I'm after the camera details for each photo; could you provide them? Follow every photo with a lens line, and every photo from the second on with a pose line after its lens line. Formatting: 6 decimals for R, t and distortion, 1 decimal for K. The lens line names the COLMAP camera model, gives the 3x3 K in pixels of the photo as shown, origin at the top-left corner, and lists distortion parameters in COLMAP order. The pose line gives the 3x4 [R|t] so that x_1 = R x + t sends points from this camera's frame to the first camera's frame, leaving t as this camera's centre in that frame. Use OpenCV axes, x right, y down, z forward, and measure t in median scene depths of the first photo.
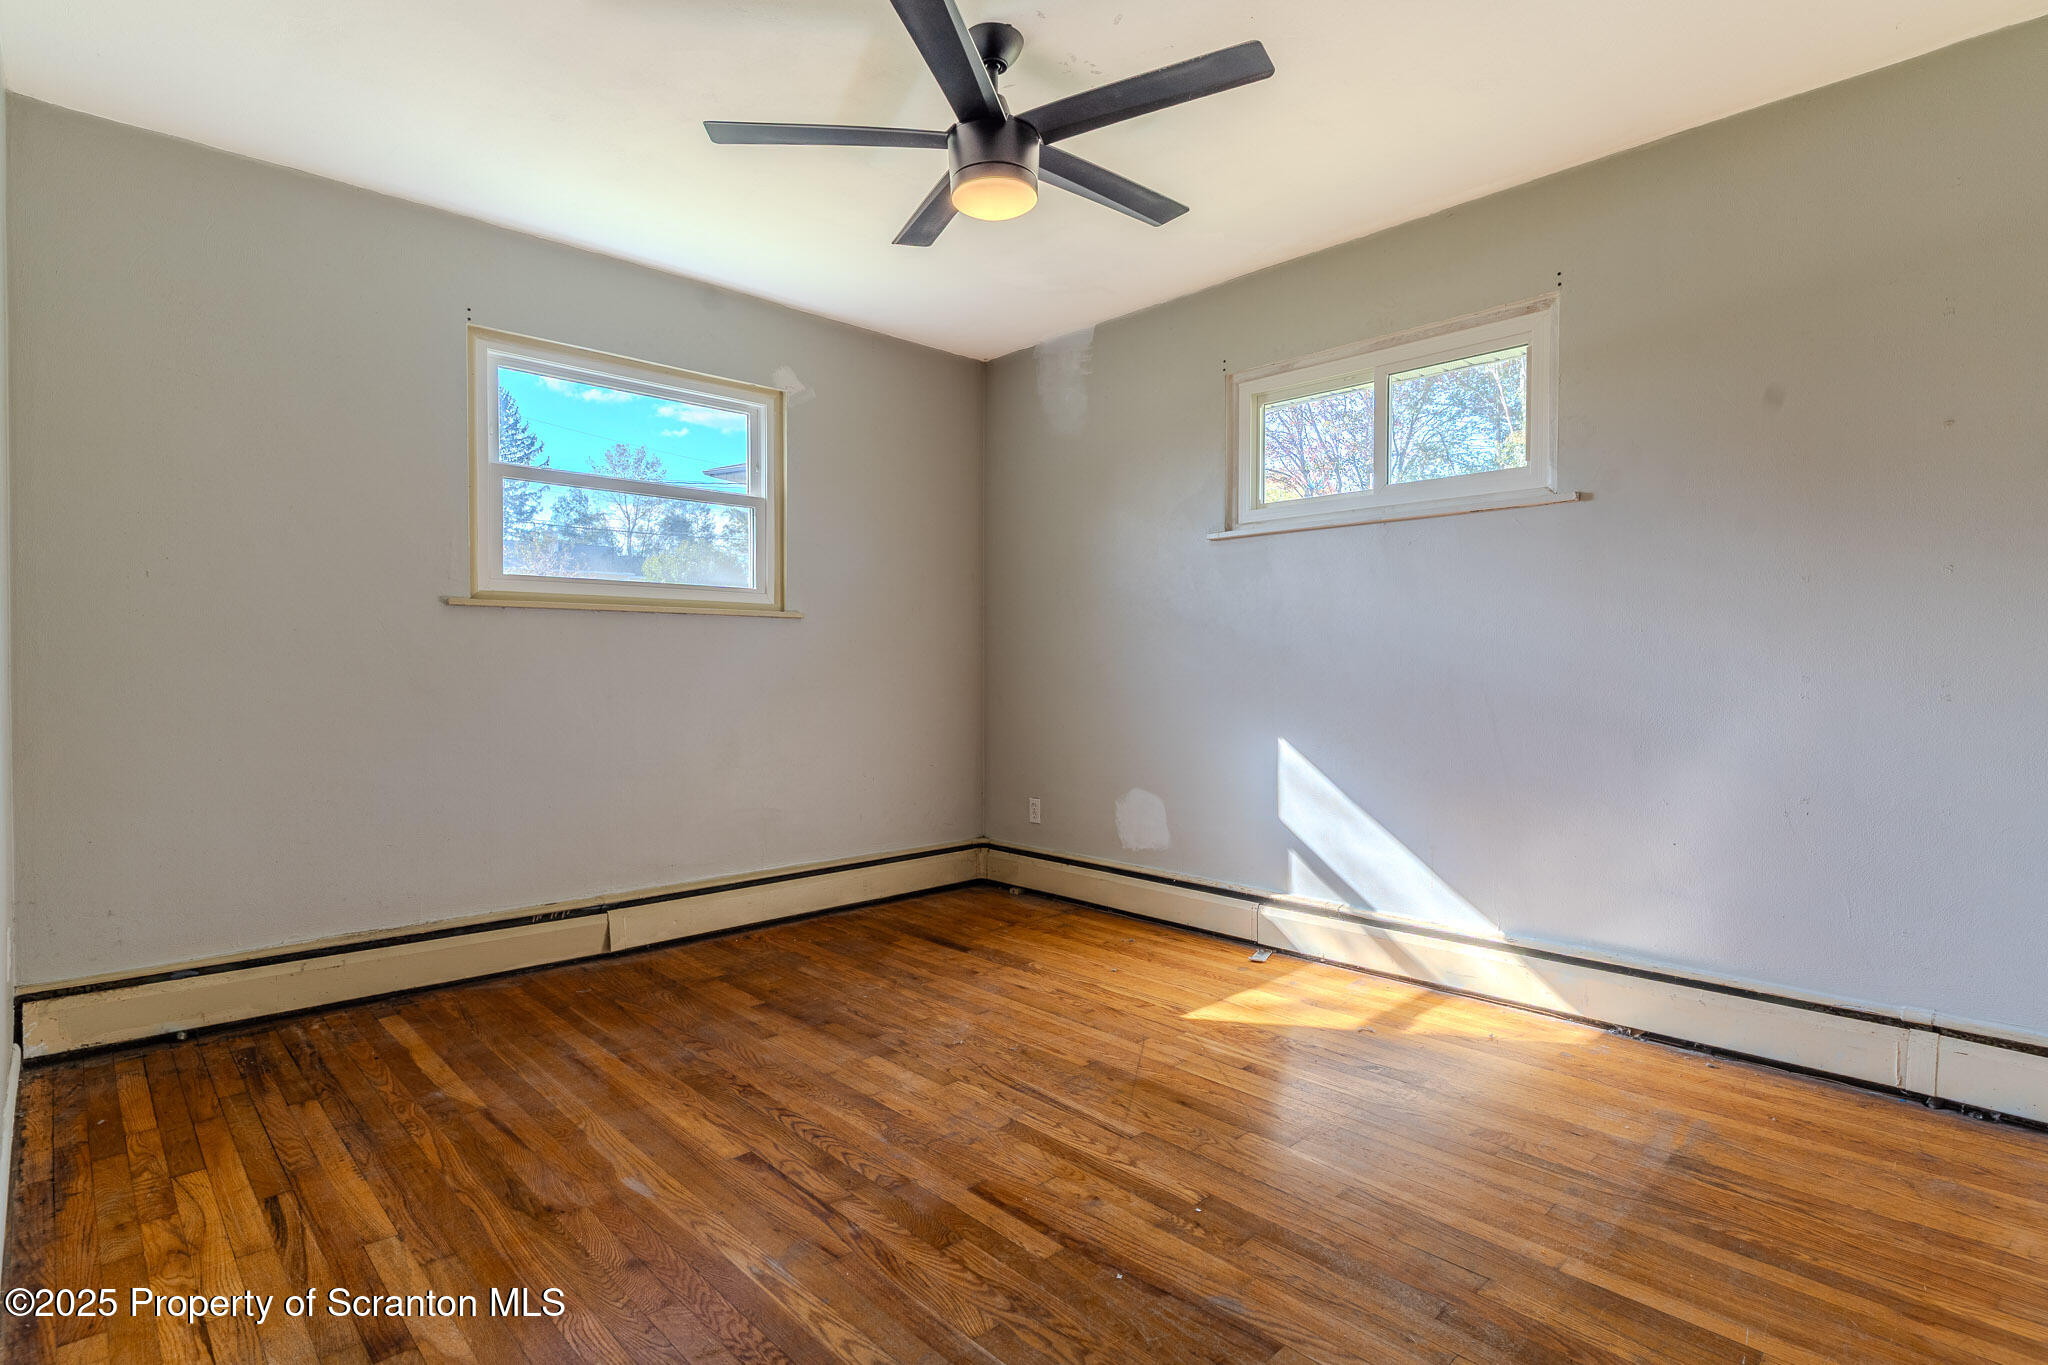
lens RADIAL K [[989.0, 0, 1024.0], [0, 989.0, 682.5], [0, 0, 1]] dist [0.004142, -0.000843]
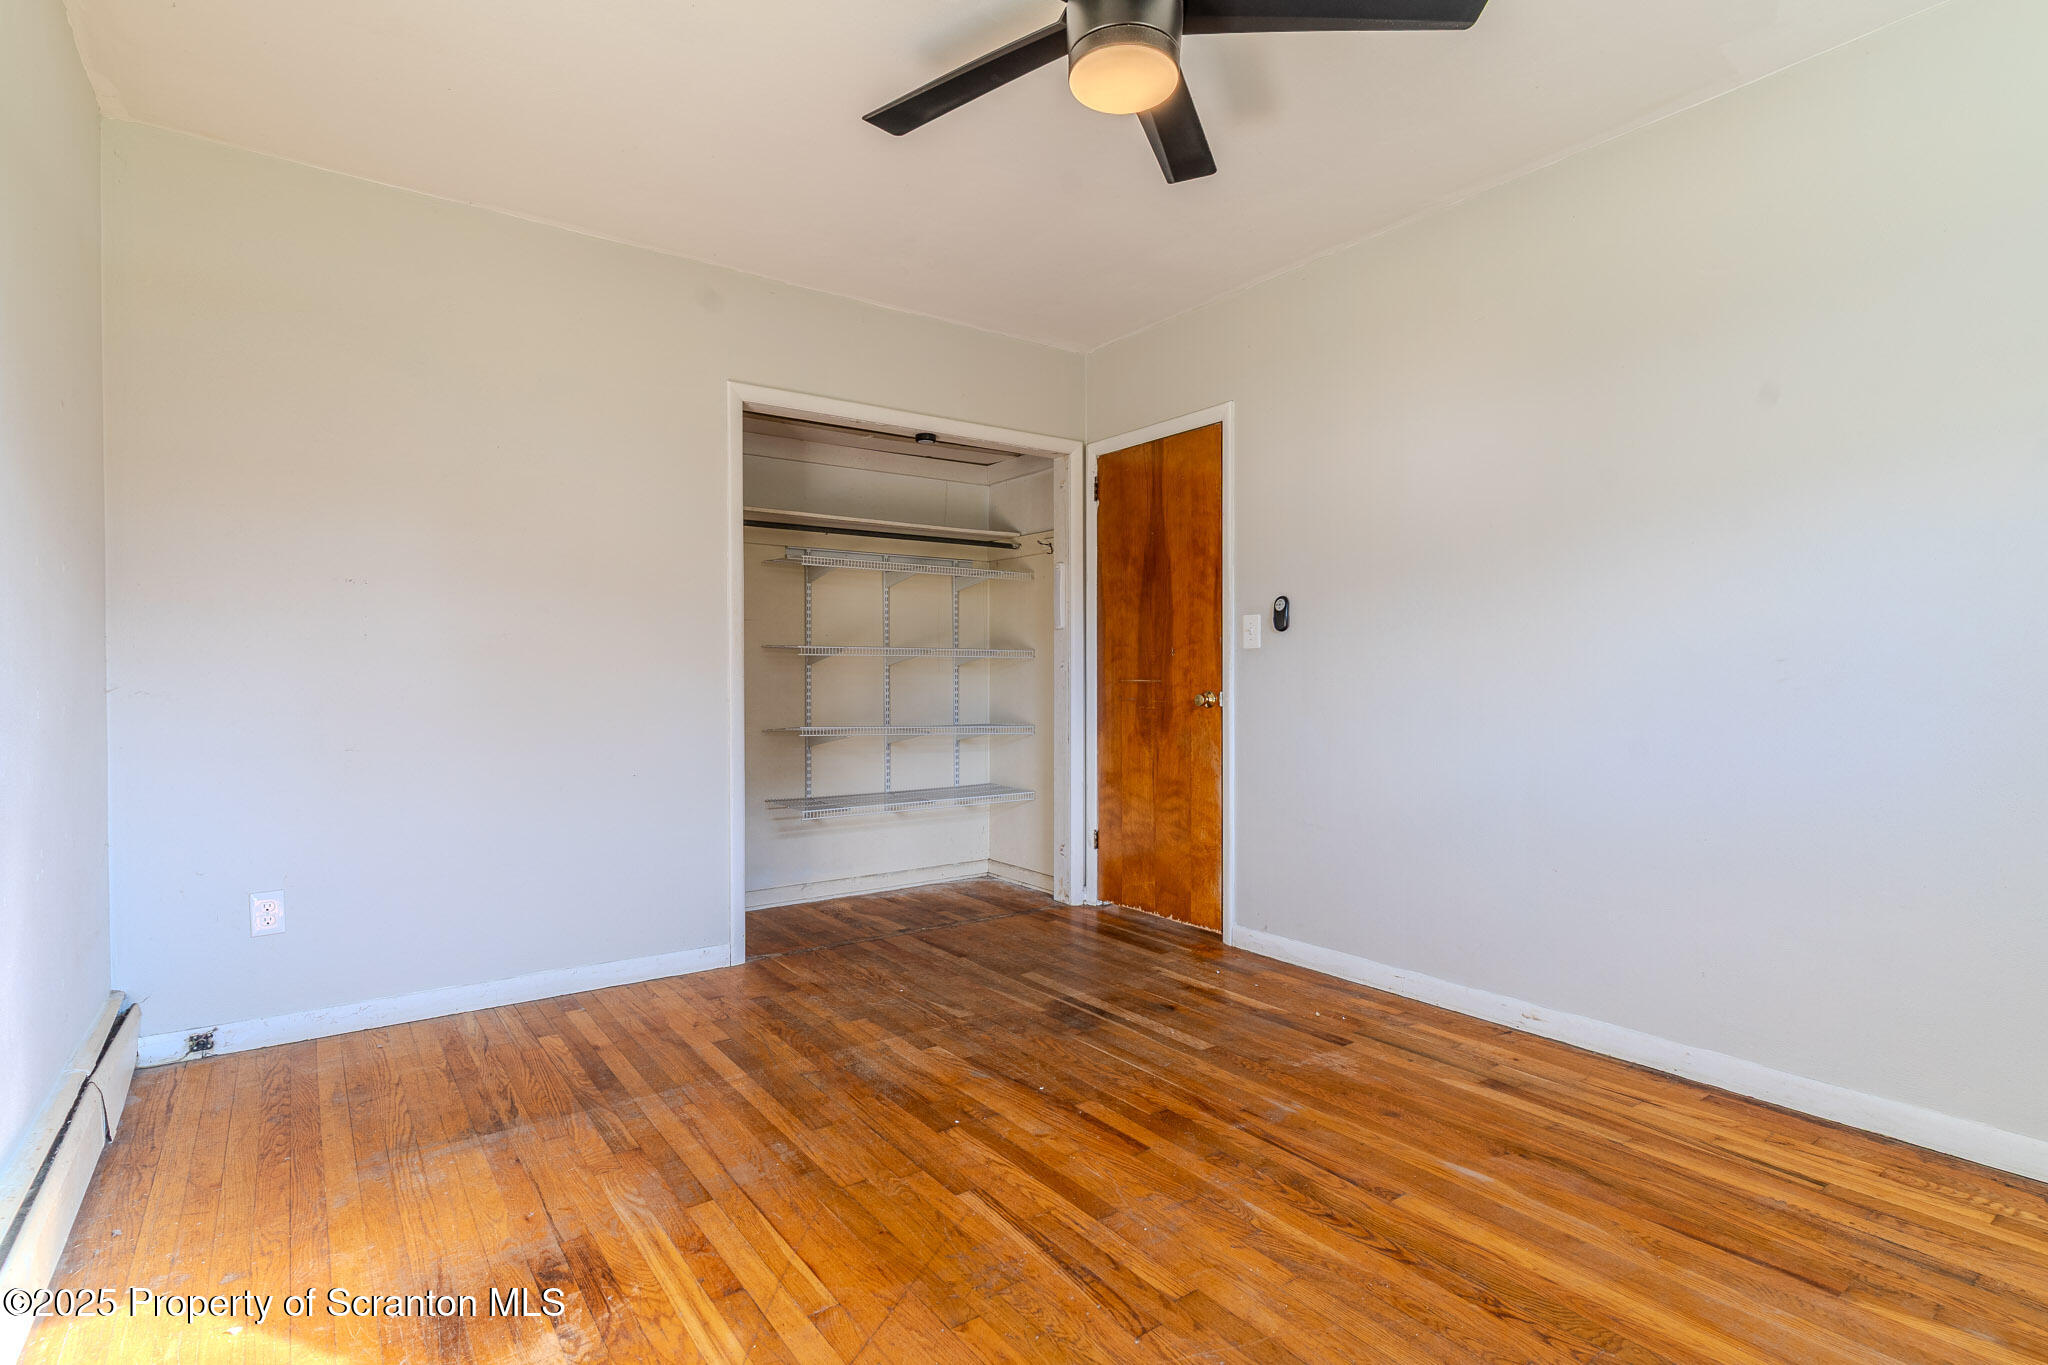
lens RADIAL K [[989.0, 0, 1024.0], [0, 989.0, 682.5], [0, 0, 1]] dist [0.004142, -0.000843]
pose [[-0.989560, -0.001492, 0.144115, -0.071231], [0.003029, 0.999510, 0.031144, -0.039494], [-0.144091, 0.031256, -0.989071, 1.958059]]
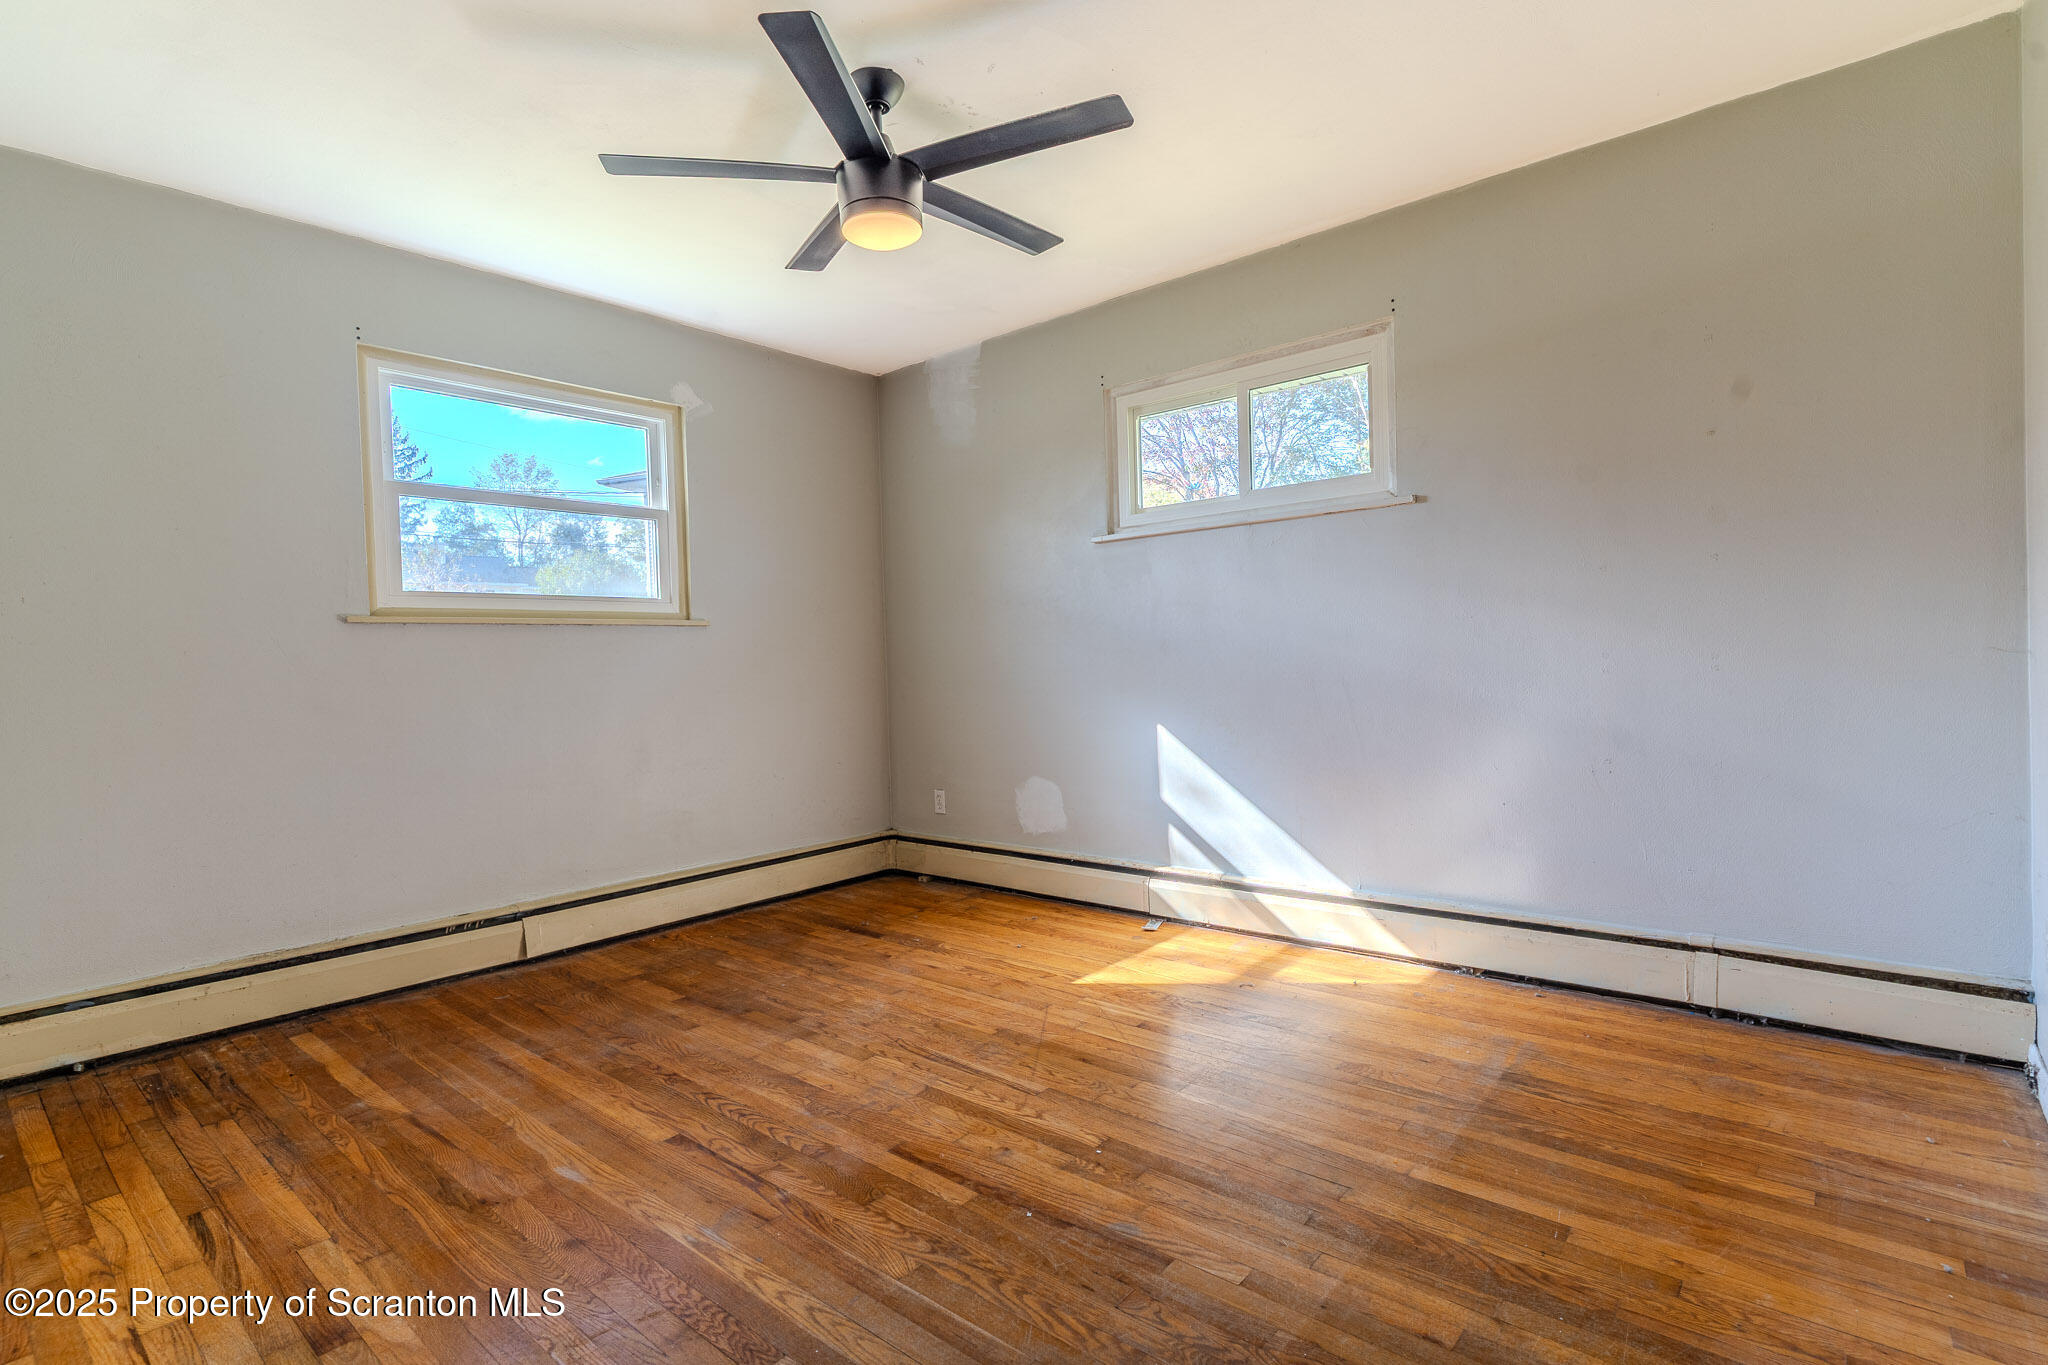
lens RADIAL K [[955.5, 0, 1020.2], [0, 955.5, 681.1], [0, 0, 1]] dist [0.003572, -0.000294]
pose [[0.994608, -0.033309, 0.098216, 0.001026], [0.033129, 0.999445, 0.003461, -0.000030], [-0.098277, -0.000189, 0.995159, -0.050608]]
